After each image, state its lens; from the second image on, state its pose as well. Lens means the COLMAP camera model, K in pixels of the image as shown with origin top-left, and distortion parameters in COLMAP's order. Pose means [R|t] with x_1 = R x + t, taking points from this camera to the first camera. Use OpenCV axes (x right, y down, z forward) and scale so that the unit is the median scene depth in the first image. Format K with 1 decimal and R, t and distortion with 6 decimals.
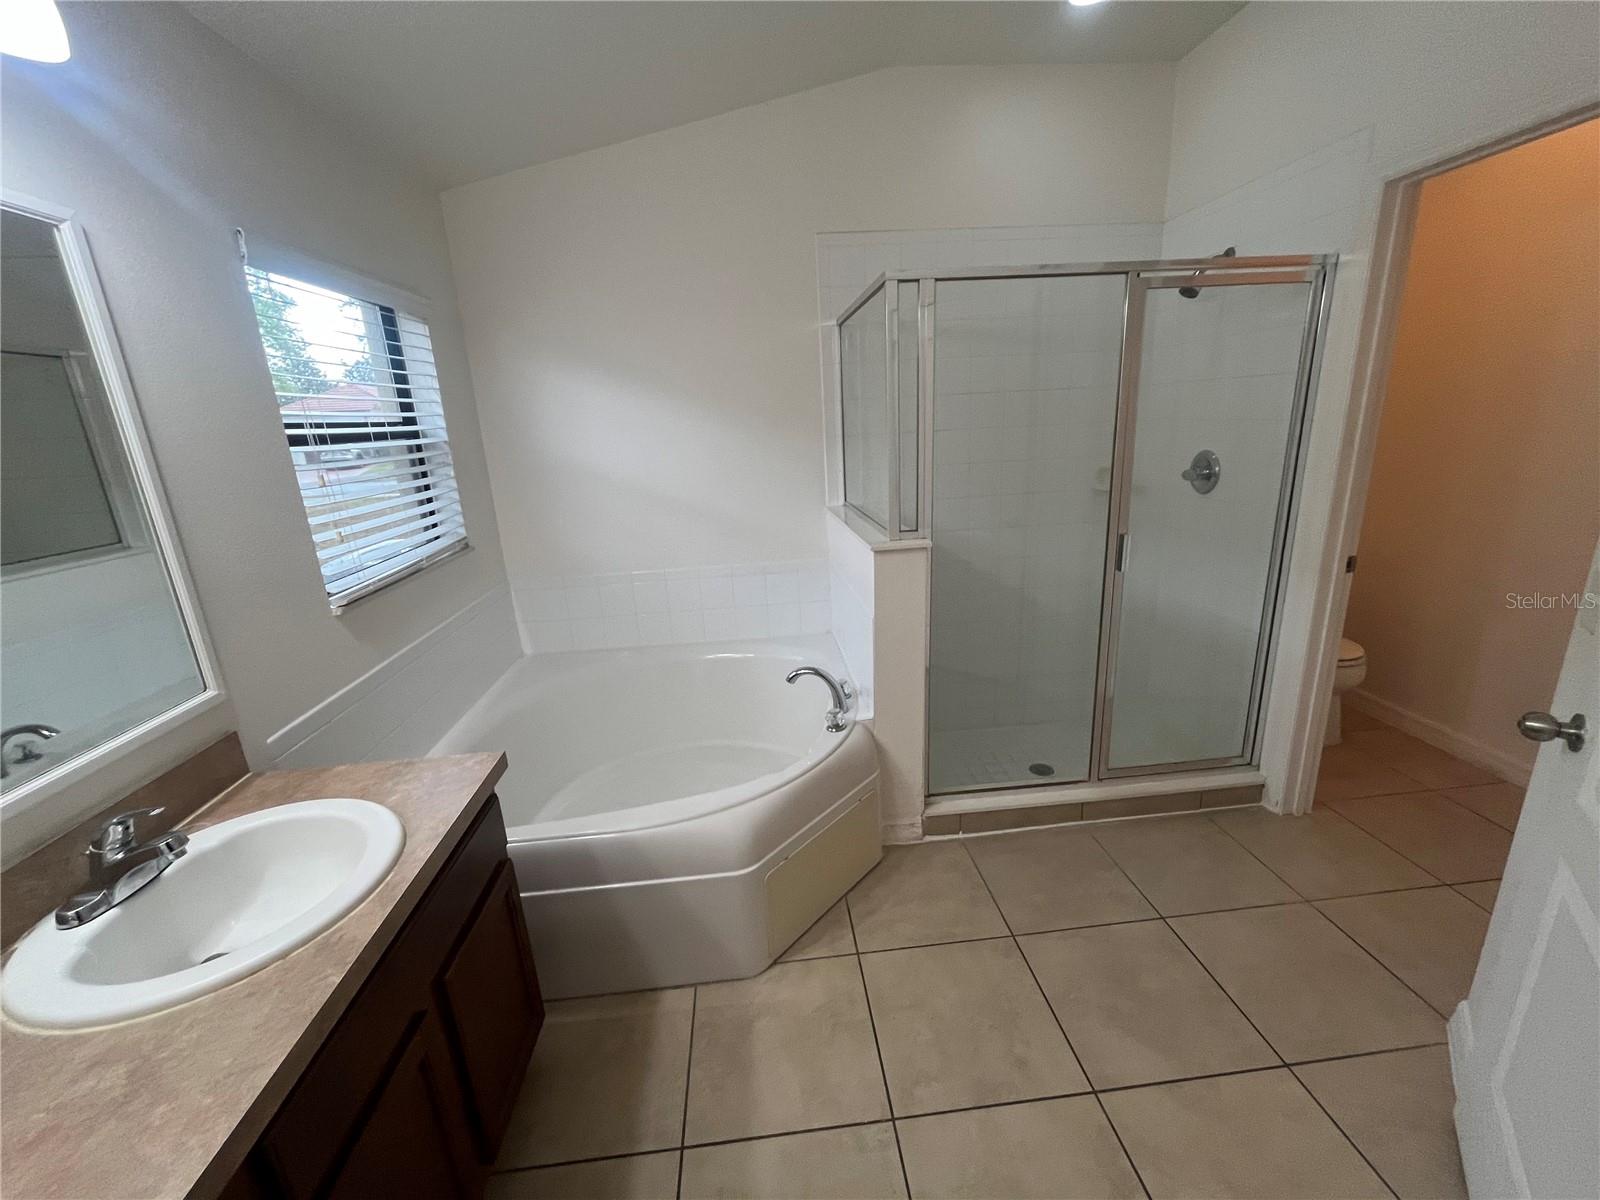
lens RADIAL K [[648.0, 0, 800.4], [0, 648.0, 598.6], [0, 0, 1]] dist [-0.001097, 0.000319]
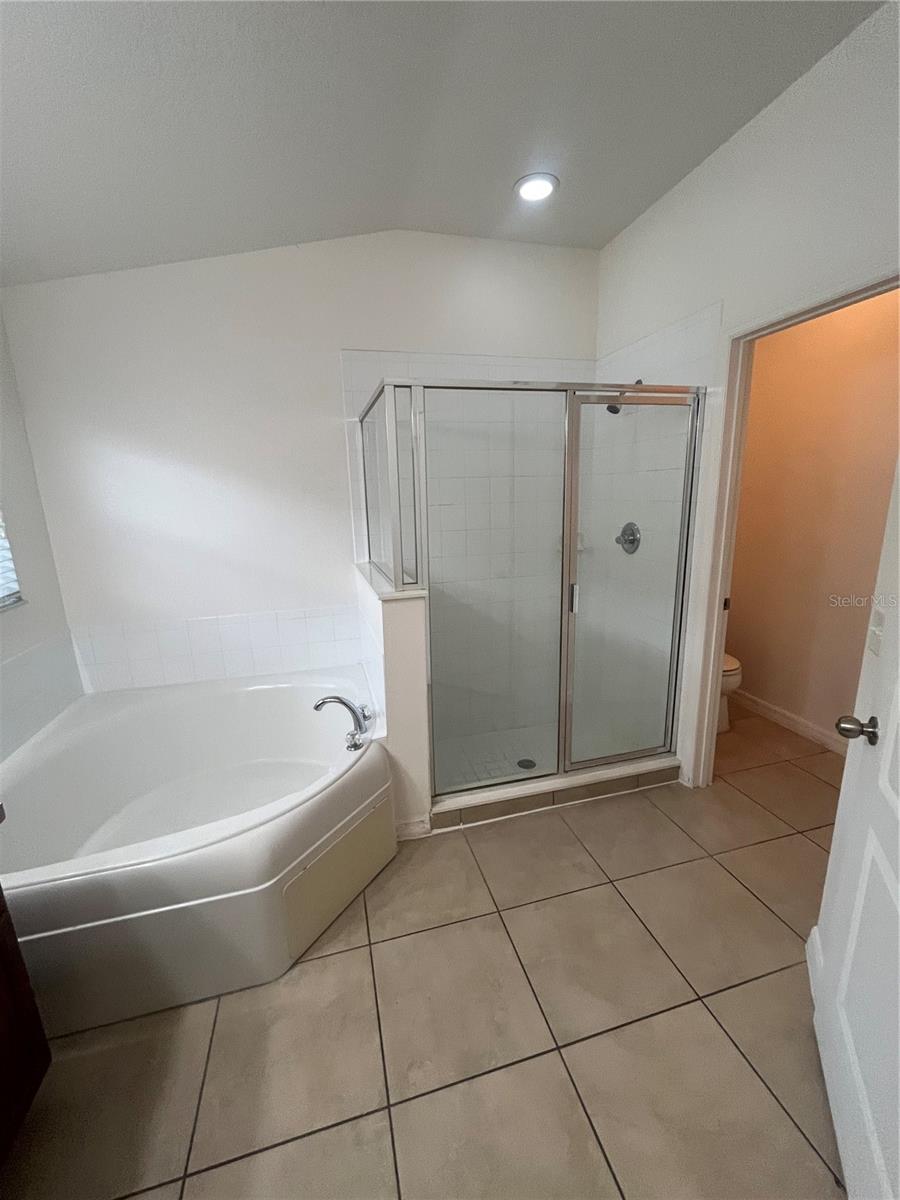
lens RADIAL K [[486.0, 0, 449.6], [0, 486.0, 603.7], [0, 0, 1]] dist [-0.001097, 0.000319]
pose [[0.984625, -0.016567, 0.173895, 0.080768], [0.025749, 0.998383, -0.050681, -0.016791], [-0.172775, 0.054379, 0.983459, 0.072811]]
